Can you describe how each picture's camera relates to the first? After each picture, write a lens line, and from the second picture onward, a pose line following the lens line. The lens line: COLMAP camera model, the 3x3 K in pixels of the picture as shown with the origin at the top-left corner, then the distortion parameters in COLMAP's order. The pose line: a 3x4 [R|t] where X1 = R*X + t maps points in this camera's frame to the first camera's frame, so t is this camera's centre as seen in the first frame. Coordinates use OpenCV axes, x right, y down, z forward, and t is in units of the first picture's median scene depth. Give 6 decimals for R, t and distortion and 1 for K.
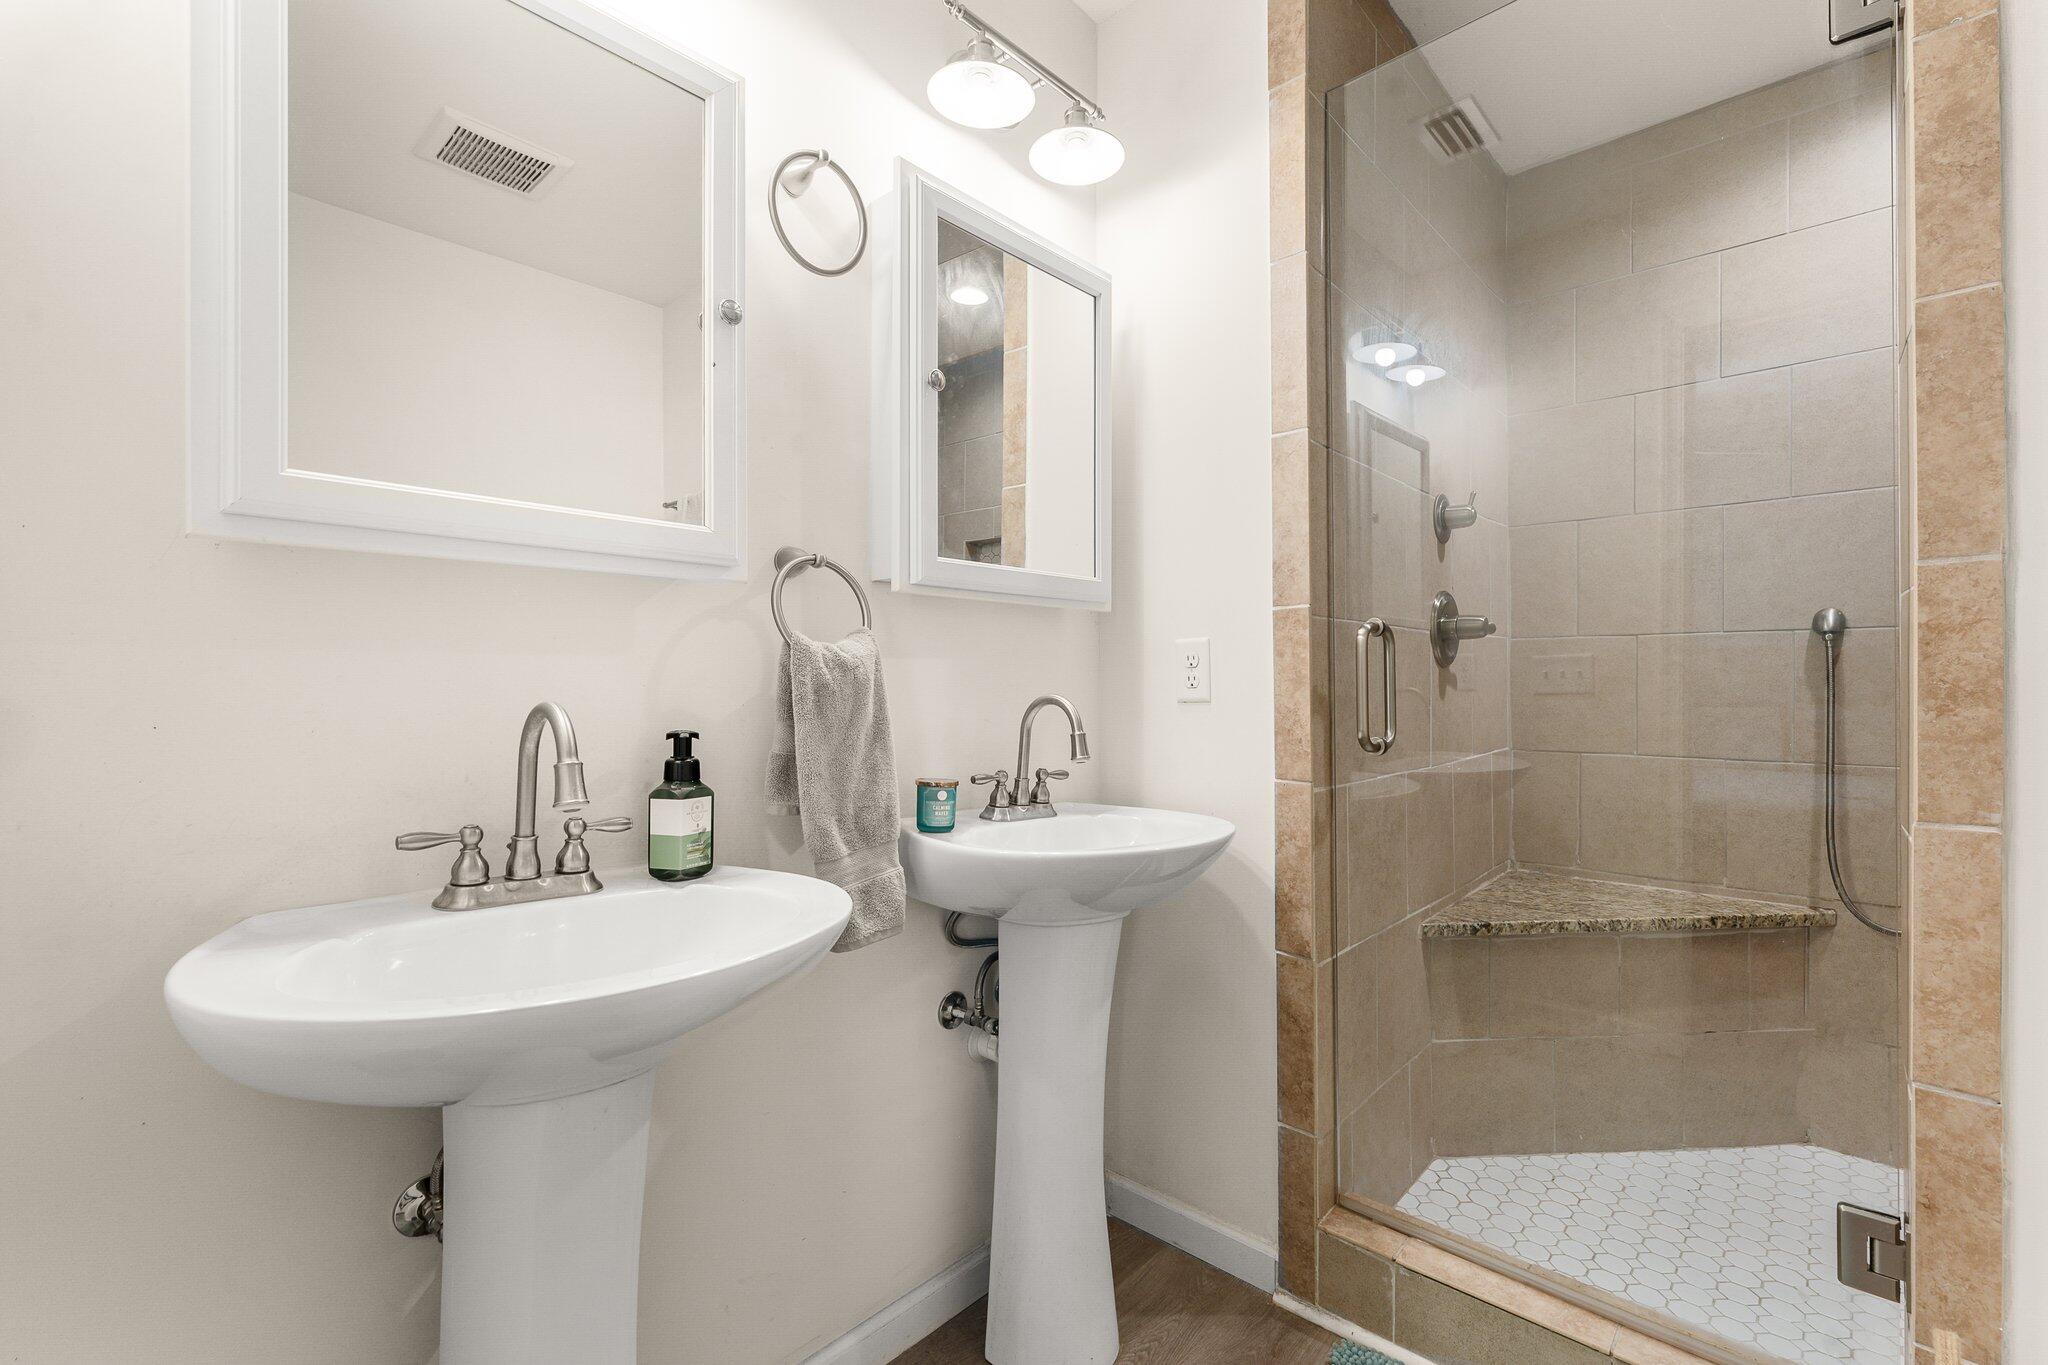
lens RADIAL K [[880.4, 0, 1024.0], [0, 880.4, 682.5], [0, 0, 1]] dist [-0.002119, -0.000128]
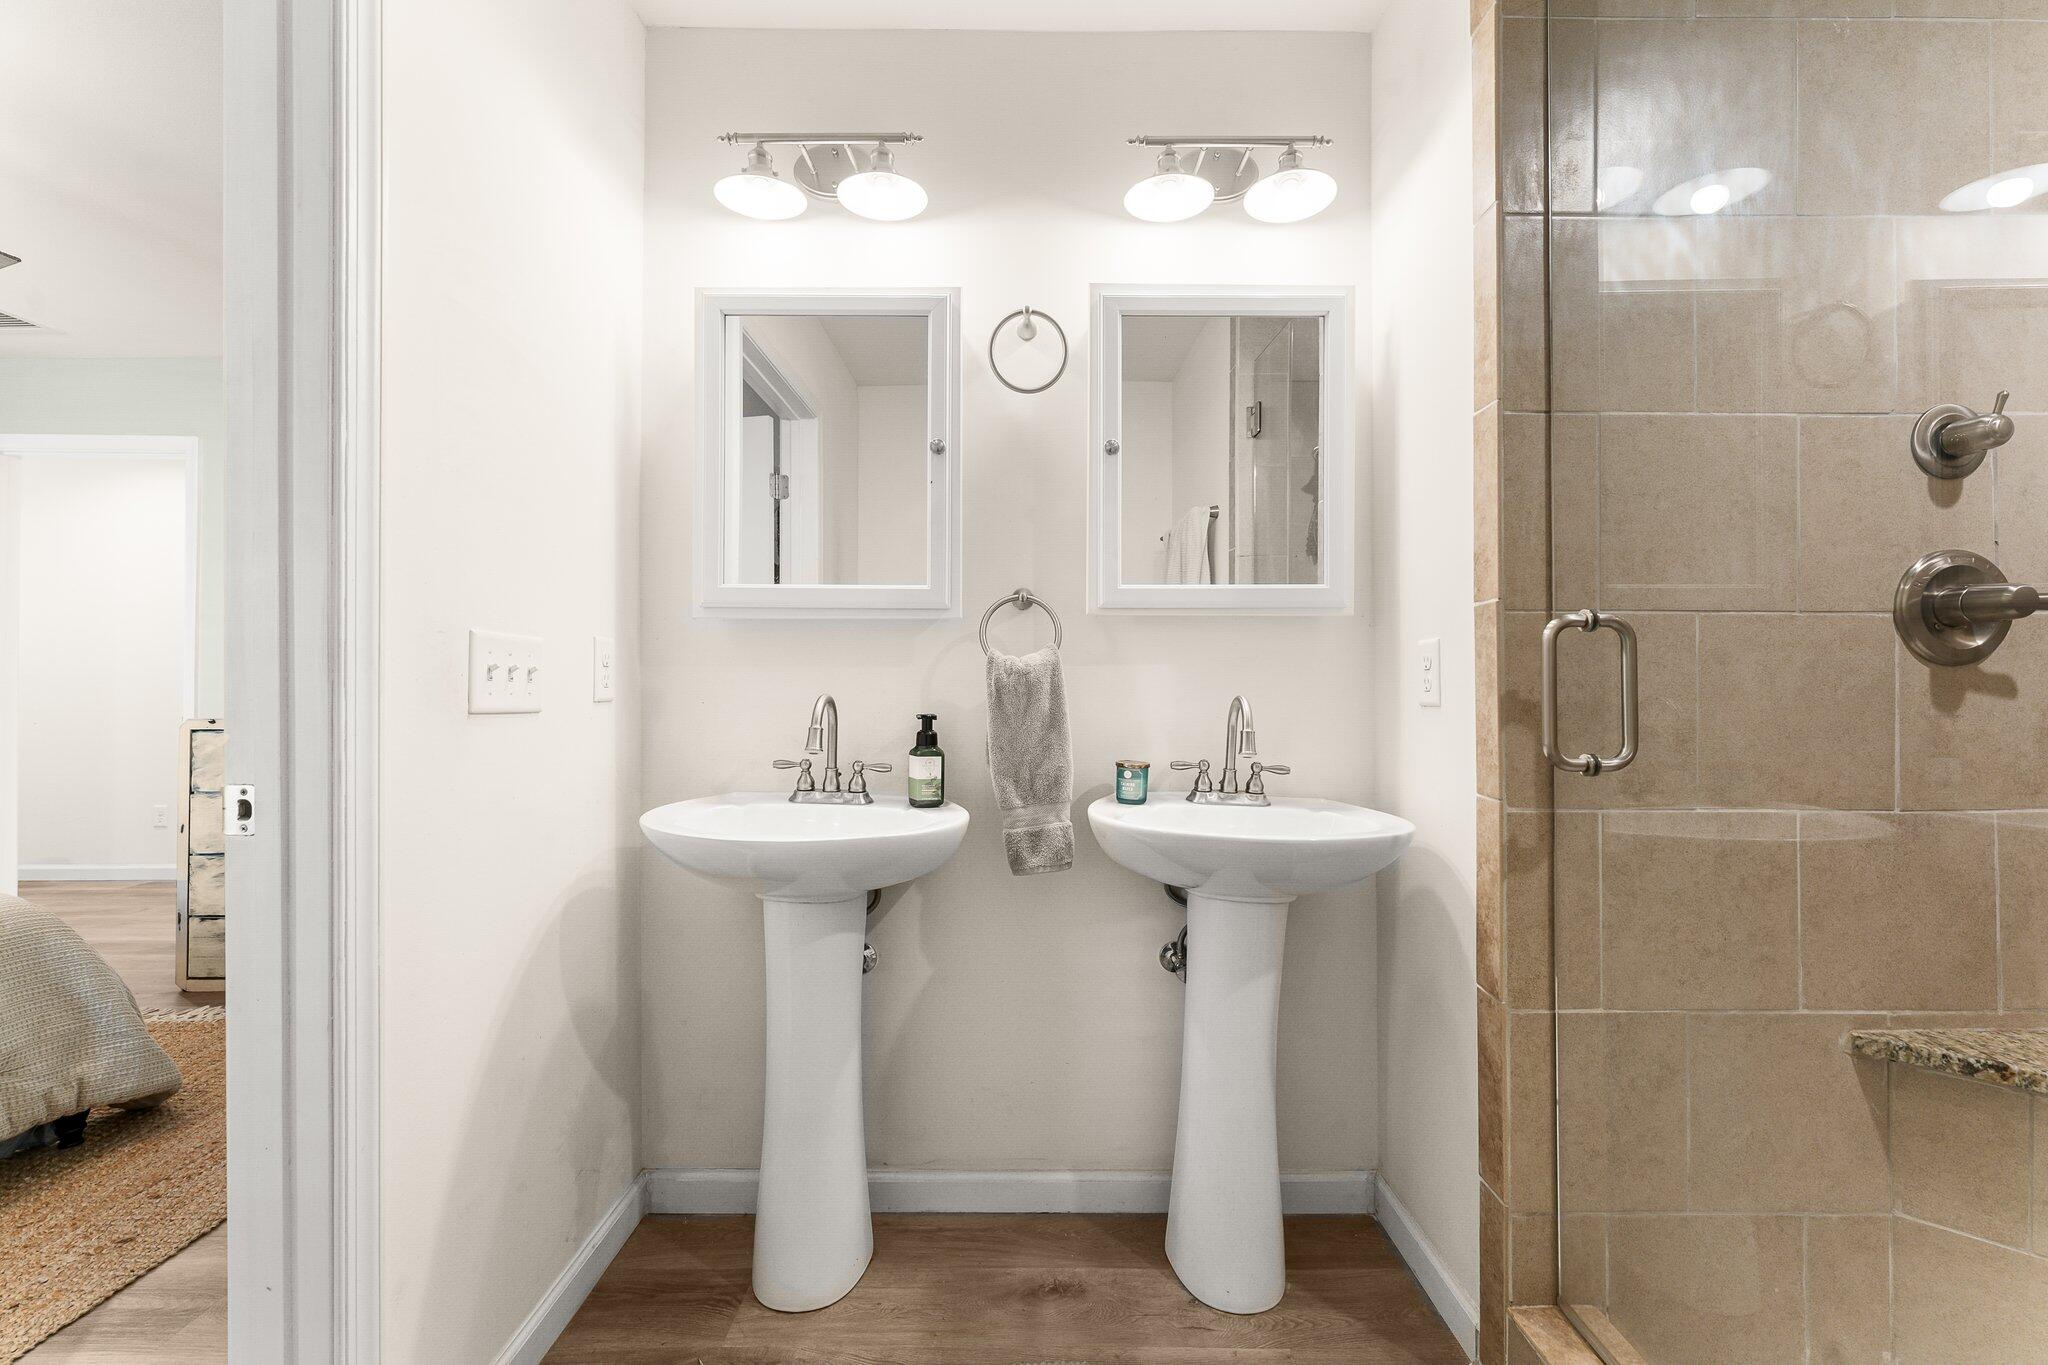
lens RADIAL K [[807.1, 0, 1025.9], [0, 807.1, 673.5], [0, 0, 1]] dist [-0.000353, -0.000298]
pose [[0.682425, -0.002787, -0.730950, 0.619785], [-0.002329, 0.999979, -0.005987, -0.007649], [0.730952, 0.005788, 0.682404, 0.104038]]
